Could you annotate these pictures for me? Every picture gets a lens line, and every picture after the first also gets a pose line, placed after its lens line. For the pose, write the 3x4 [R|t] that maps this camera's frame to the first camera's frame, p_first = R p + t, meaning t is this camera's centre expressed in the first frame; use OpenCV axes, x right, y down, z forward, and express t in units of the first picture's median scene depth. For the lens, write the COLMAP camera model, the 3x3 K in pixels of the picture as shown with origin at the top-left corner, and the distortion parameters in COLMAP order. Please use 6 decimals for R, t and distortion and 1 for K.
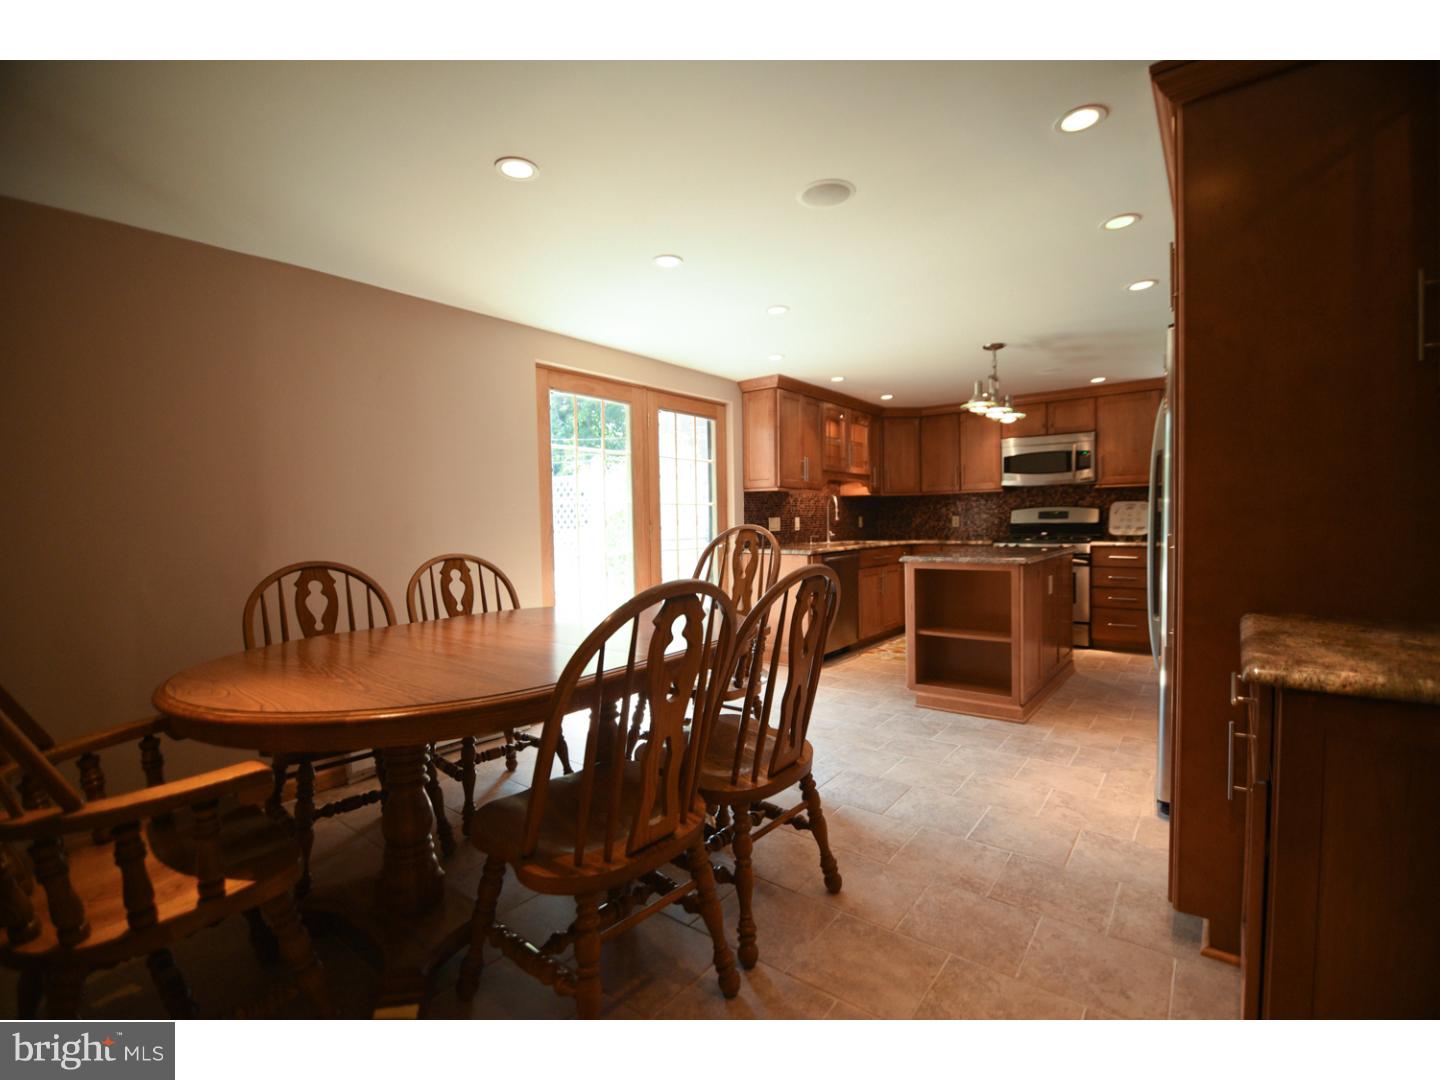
lens RADIAL K [[668.0, 0, 709.5], [0, 668.0, 545.2], [0, 0, 1]] dist [0.000931, -0.013870]
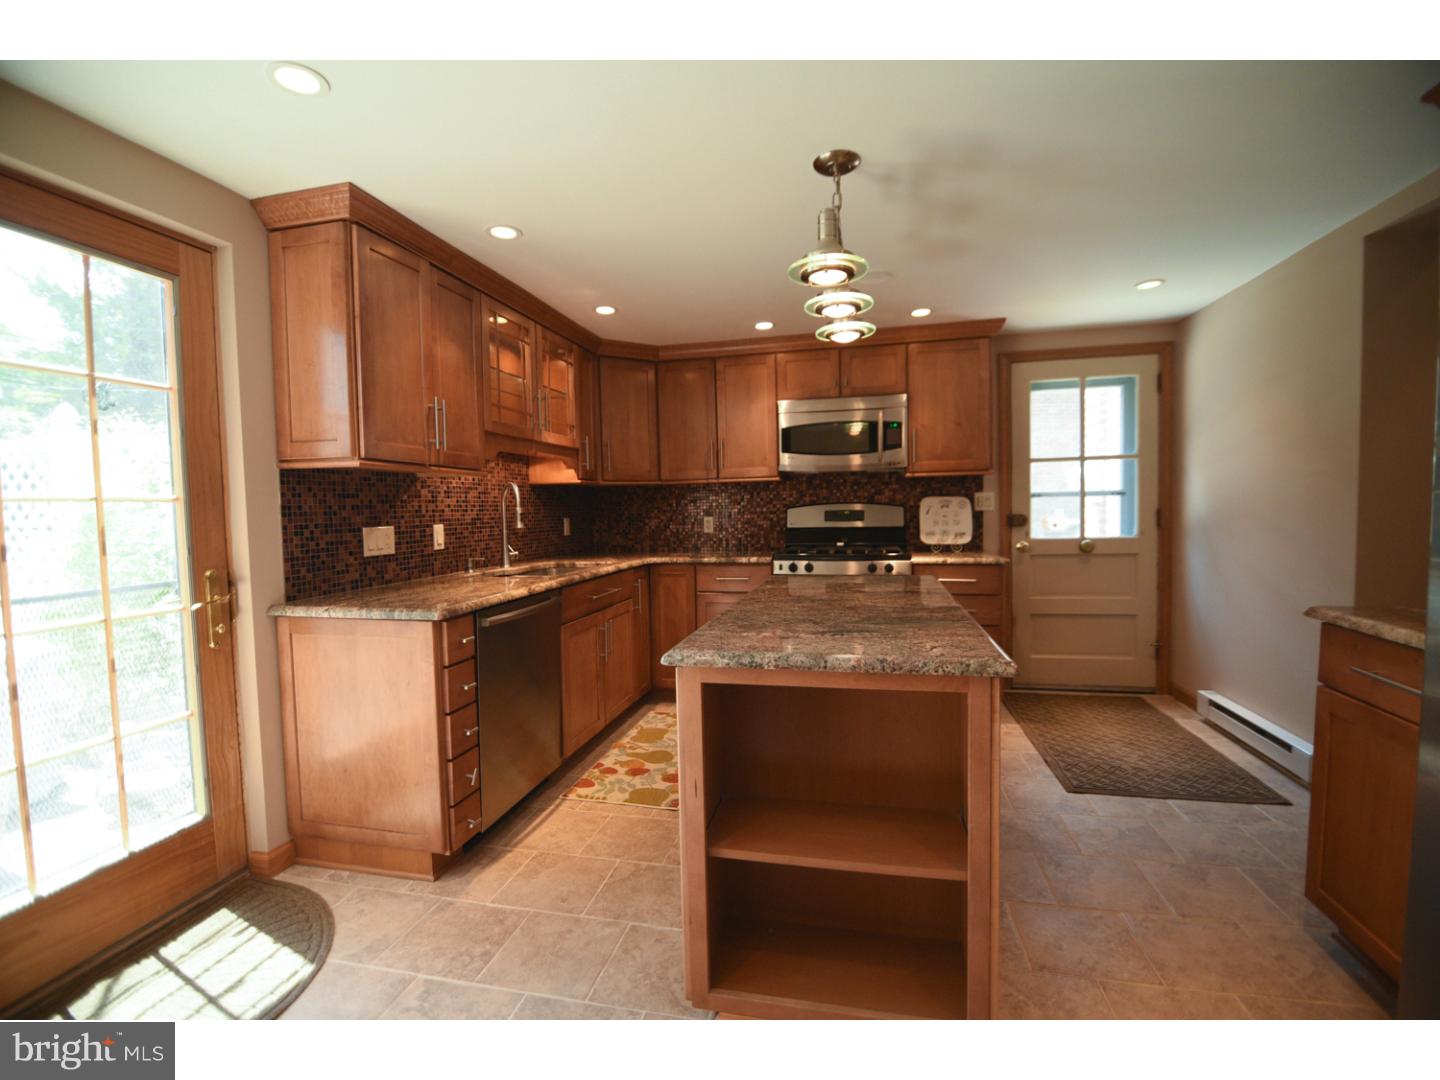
lens RADIAL K [[647.7, 0, 722.6], [0, 647.7, 541.7], [0, 0, 1]] dist [0.002395, -0.012518]
pose [[0.902237, -0.023789, 0.430584, 0.114285], [0.019515, 0.999707, 0.014340, -0.031147], [-0.430799, -0.004535, 0.902437, 0.461993]]
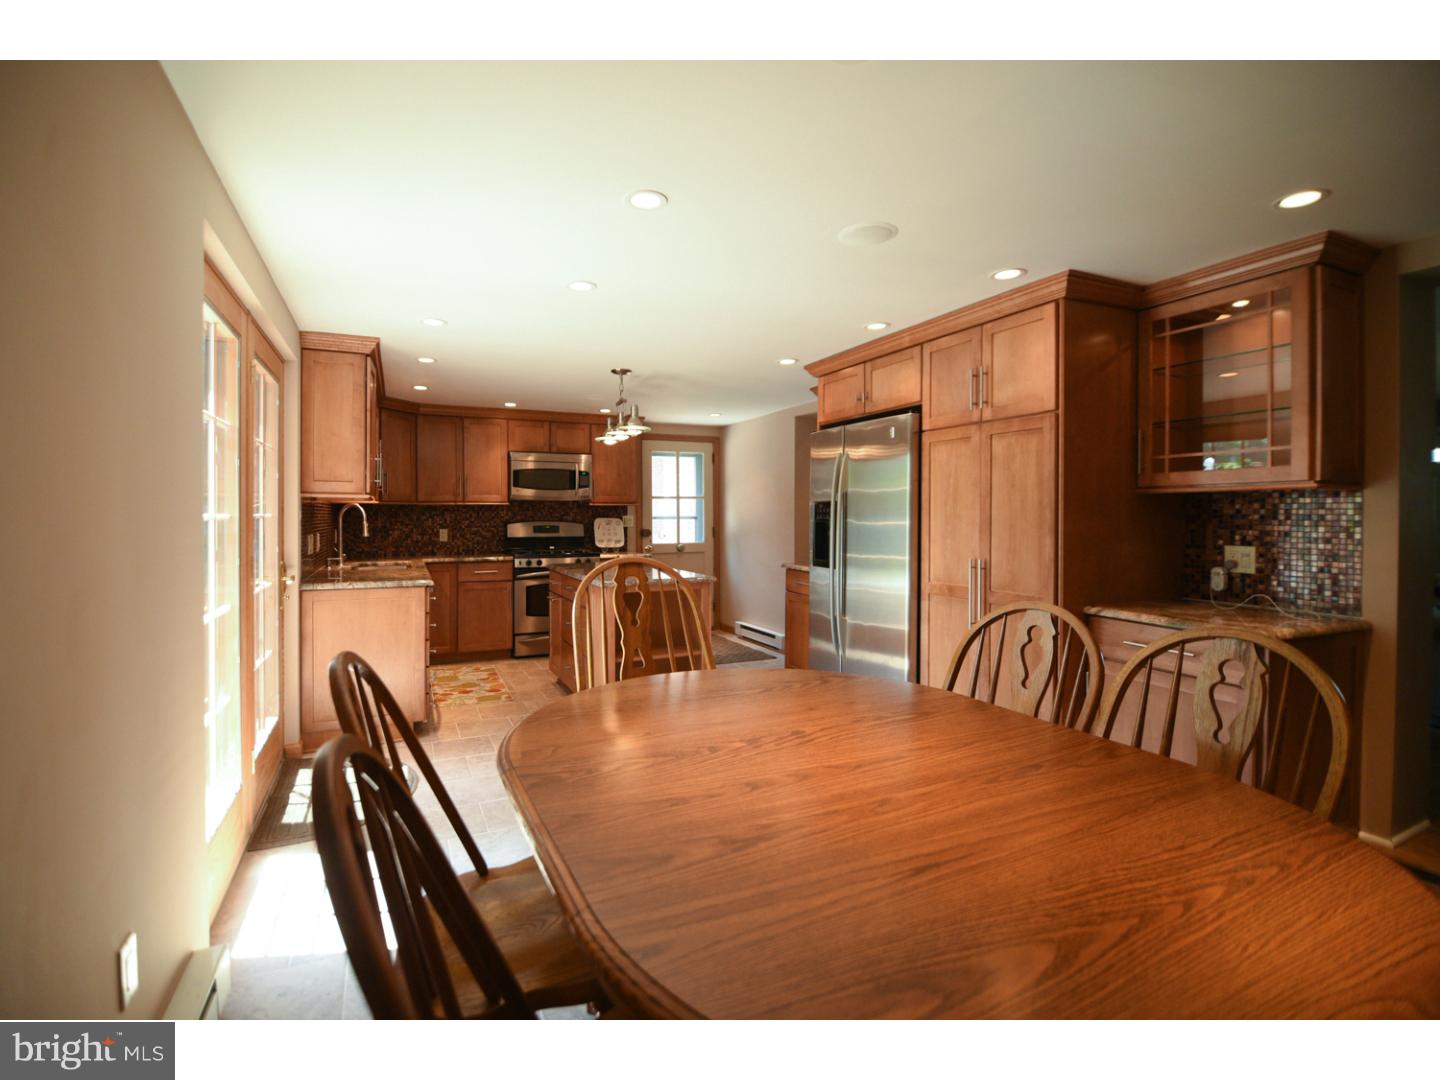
lens RADIAL K [[684.9, 0, 714.7], [0, 684.9, 505.3], [0, 0, 1]] dist [-0.019208, -0.000291]
pose [[0.442538, 0.031183, 0.896207, -0.334559], [0.023399, 0.998653, -0.046301, -0.027802], [-0.896444, 0.041461, 0.441213, 0.303342]]
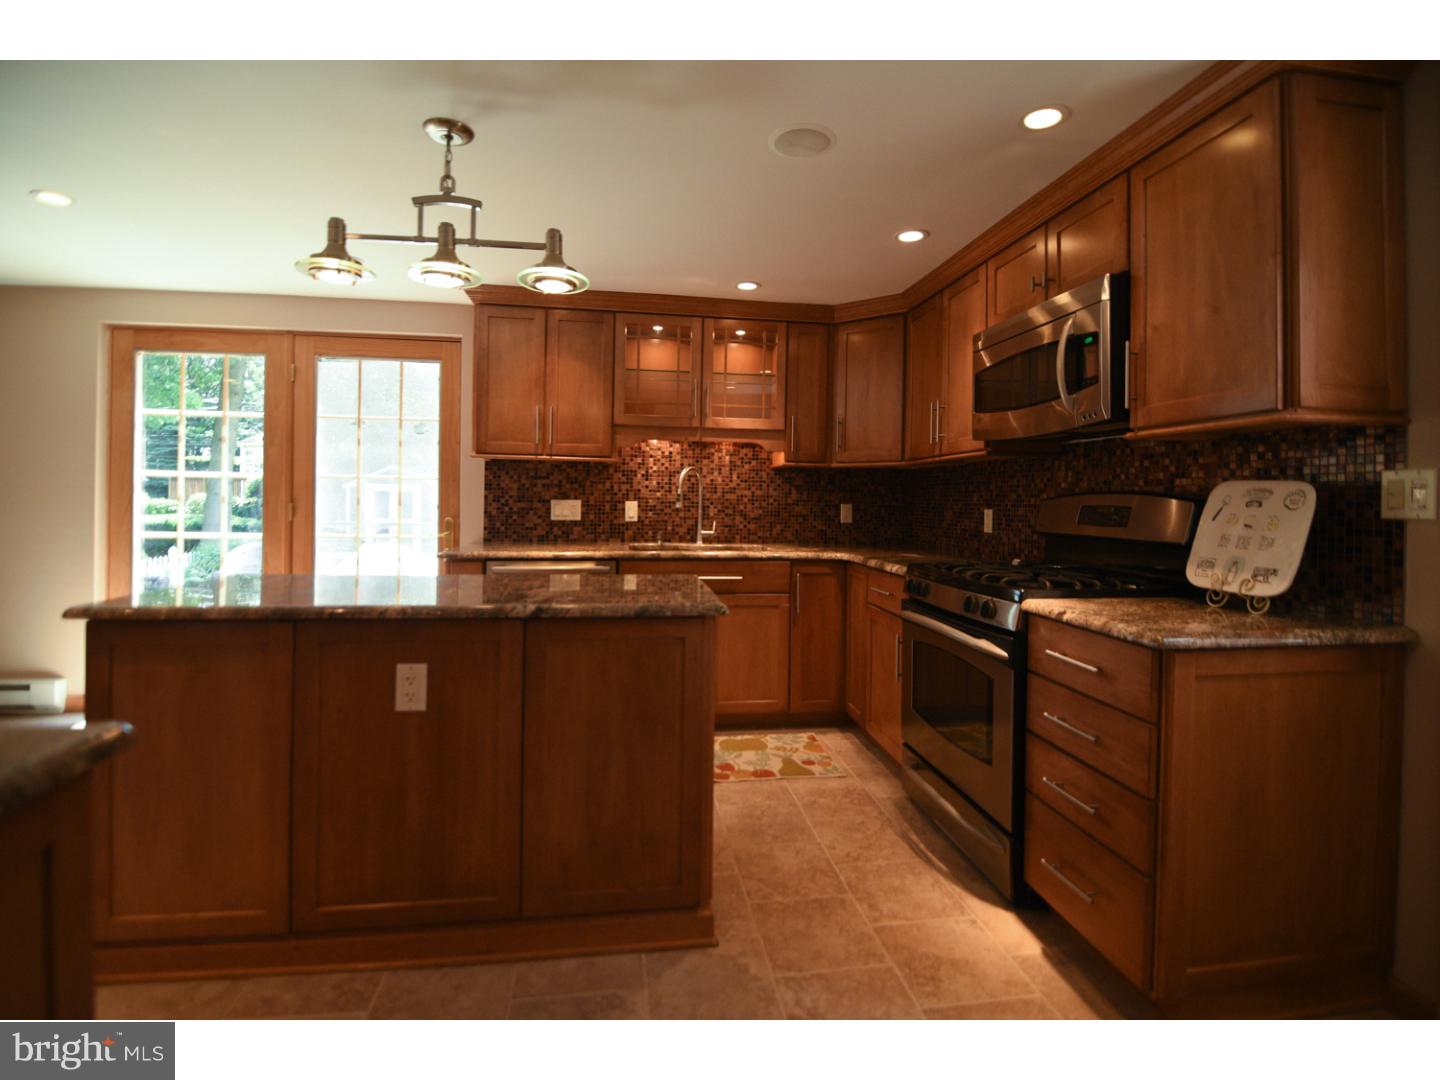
lens RADIAL K [[684.9, 0, 714.7], [0, 684.9, 505.3], [0, 0, 1]] dist [-0.019208, -0.000291]
pose [[0.715102, 0.034655, -0.698161, 0.646440], [-0.052626, 0.998605, -0.004334, -0.039116], [0.697037, 0.039841, 0.715928, 0.593437]]
